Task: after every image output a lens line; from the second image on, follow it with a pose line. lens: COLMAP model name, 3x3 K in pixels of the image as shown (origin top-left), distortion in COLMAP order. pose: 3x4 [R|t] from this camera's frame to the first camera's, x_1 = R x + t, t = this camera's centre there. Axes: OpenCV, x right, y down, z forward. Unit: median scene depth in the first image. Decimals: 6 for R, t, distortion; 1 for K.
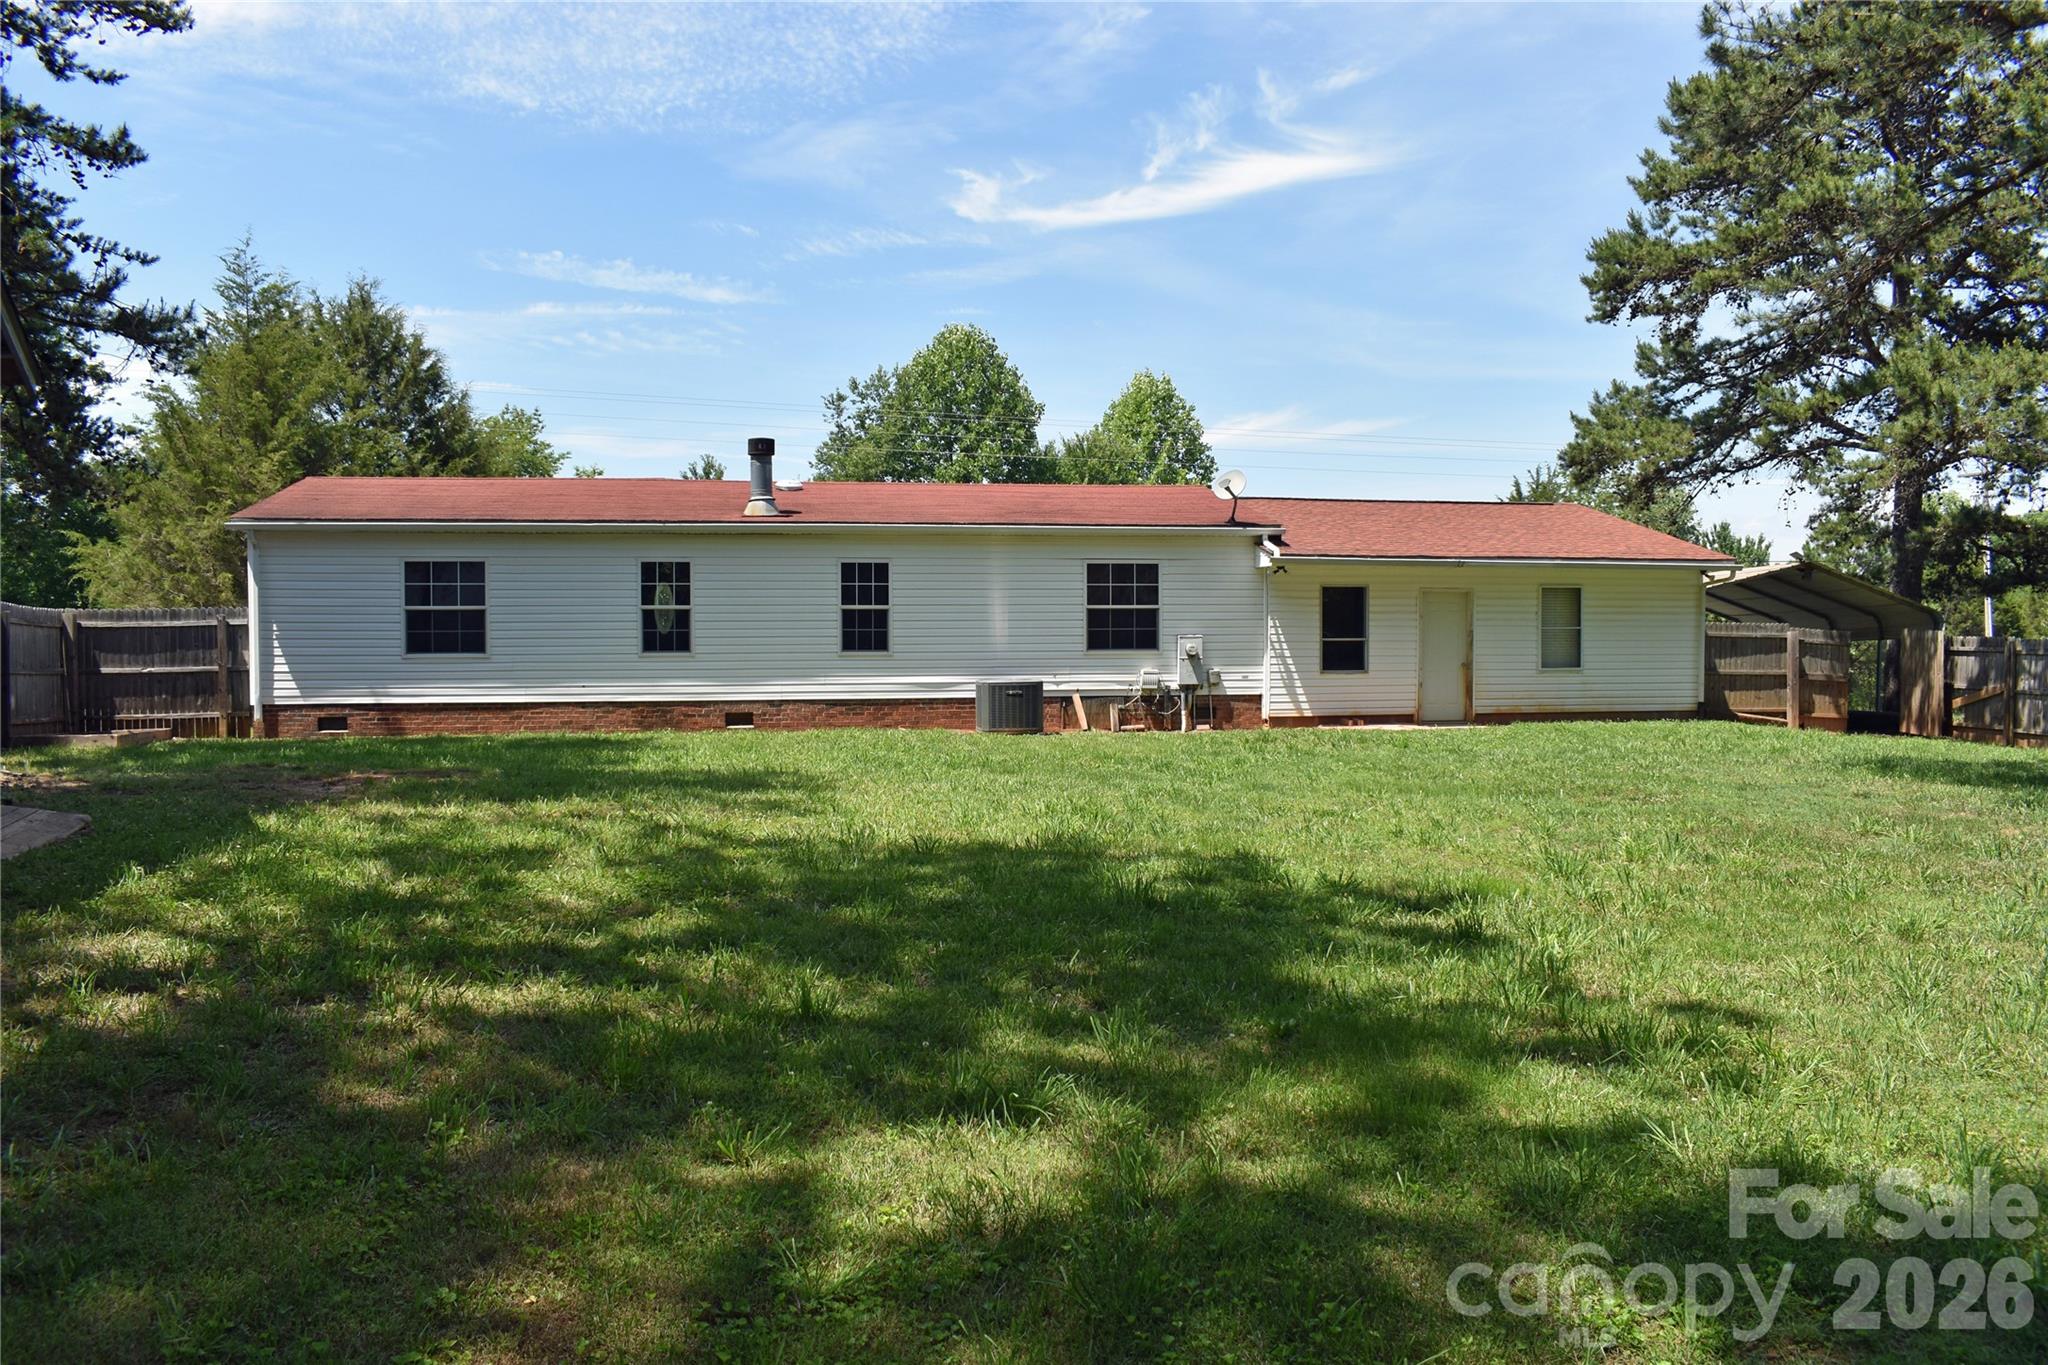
lens RADIAL K [[1581.3, 0, 1026.1], [0, 1581.3, 674.6], [0, 0, 1]] dist [-0.071692, -0.009867]
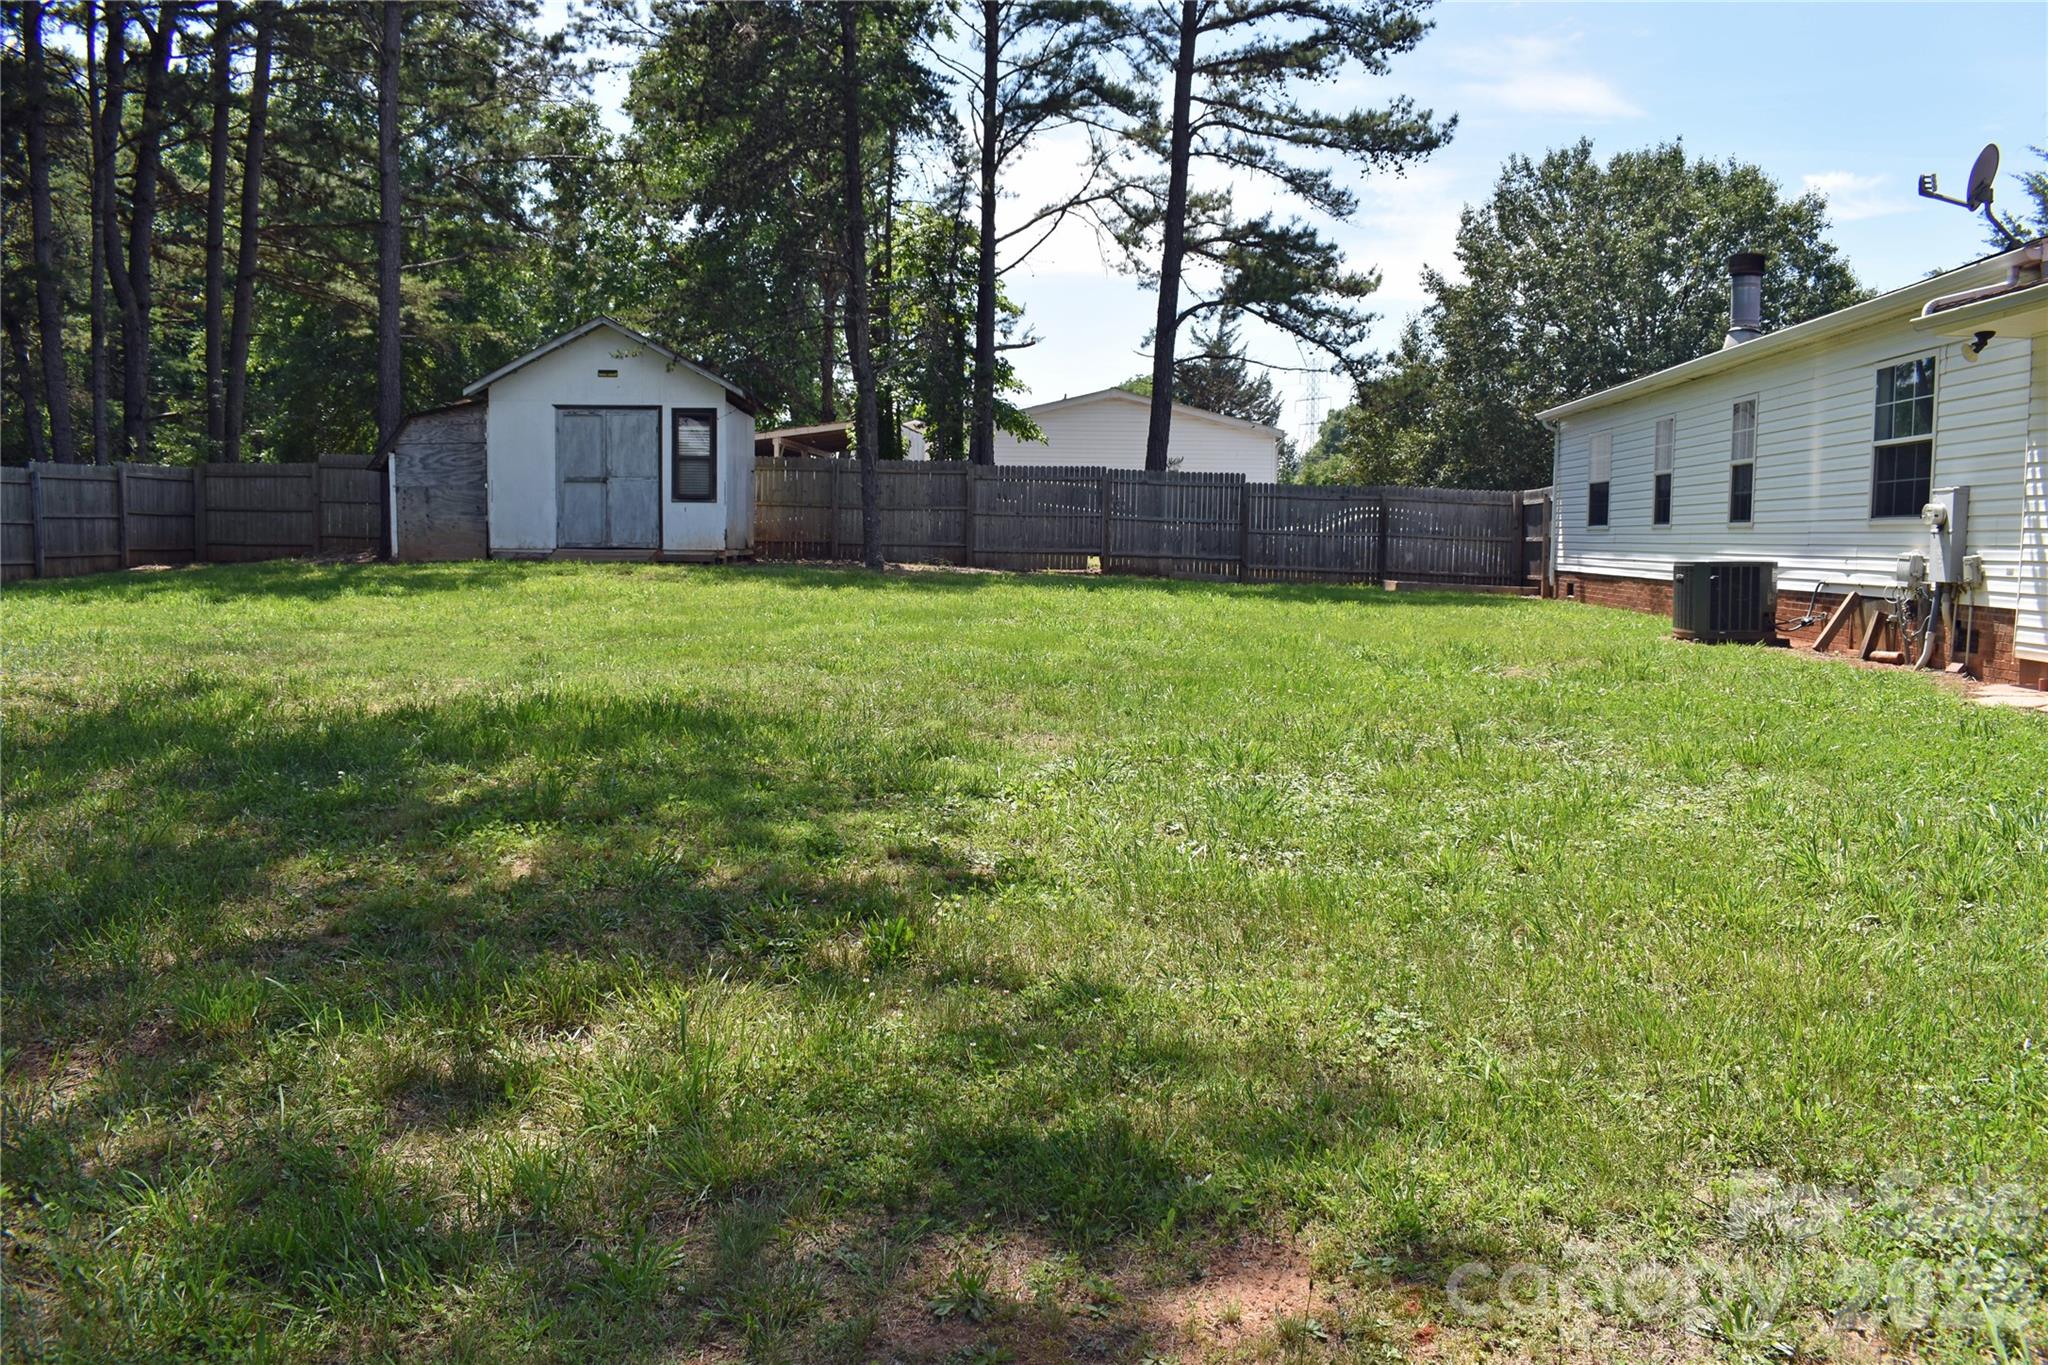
lens RADIAL K [[1608.9, 0, 1017.7], [0, 1608.9, 679.8], [0, 0, 1]] dist [-0.097520, 0.020479]
pose [[-0.269397, 0.088054, -0.958995, 0.690288], [-0.020985, 0.995038, 0.097259, -0.005557], [0.962801, 0.046325, -0.266212, 0.852702]]
